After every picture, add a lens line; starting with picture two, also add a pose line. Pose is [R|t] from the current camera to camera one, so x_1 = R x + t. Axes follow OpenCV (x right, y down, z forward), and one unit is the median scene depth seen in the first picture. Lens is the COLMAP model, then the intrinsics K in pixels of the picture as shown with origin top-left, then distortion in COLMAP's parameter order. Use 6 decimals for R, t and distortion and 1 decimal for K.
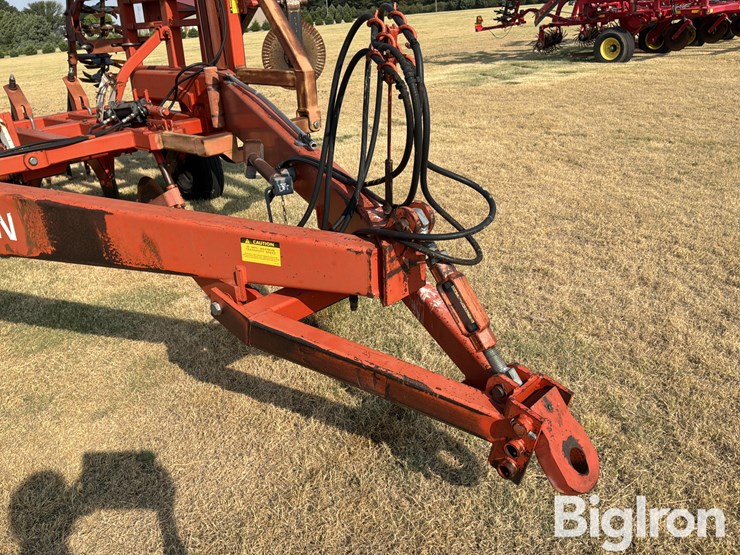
lens RADIAL K [[621.7, 0, 367.1], [0, 621.7, 277.1], [0, 0, 1]] dist [0.127509, -0.279426]
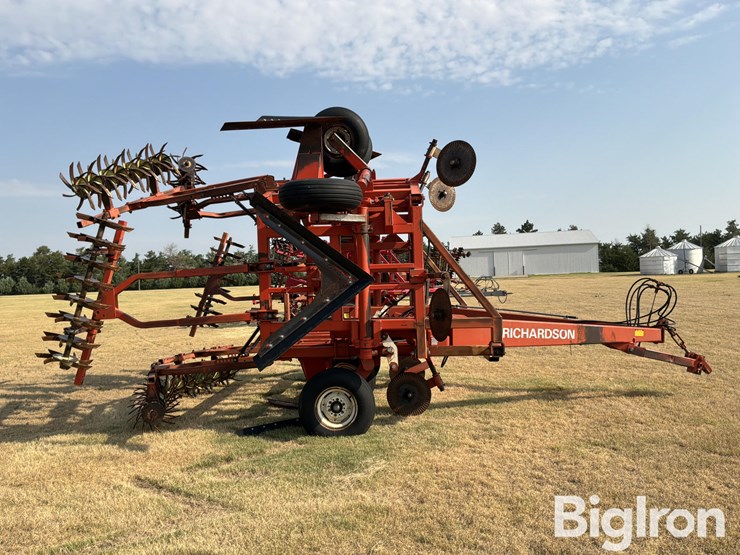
lens RADIAL K [[627.2, 0, 368.1], [0, 627.2, 270.1], [0, 0, 1]] dist [0.117206, -0.204677]
pose [[0.743975, 0.058931, 0.665603, -1.386074], [0.237210, 0.907933, -0.345527, 0.195778], [-0.624686, 0.414951, 0.661501, -0.261897]]
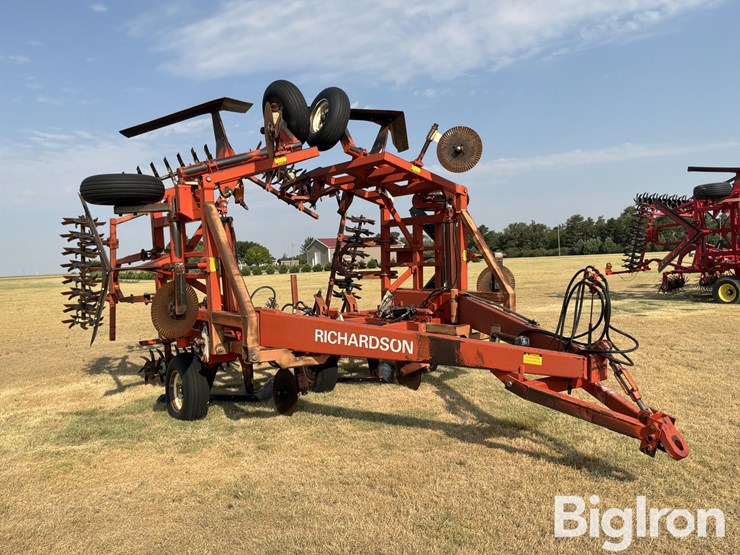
lens RADIAL K [[621.7, 0, 367.1], [0, 621.7, 277.1], [0, 0, 1]] dist [0.127509, -0.279426]
pose [[0.980641, 0.037889, -0.192114, -0.112271], [-0.102700, 0.934854, -0.339853, 0.179167], [0.166722, 0.353004, 0.920648, -0.464706]]
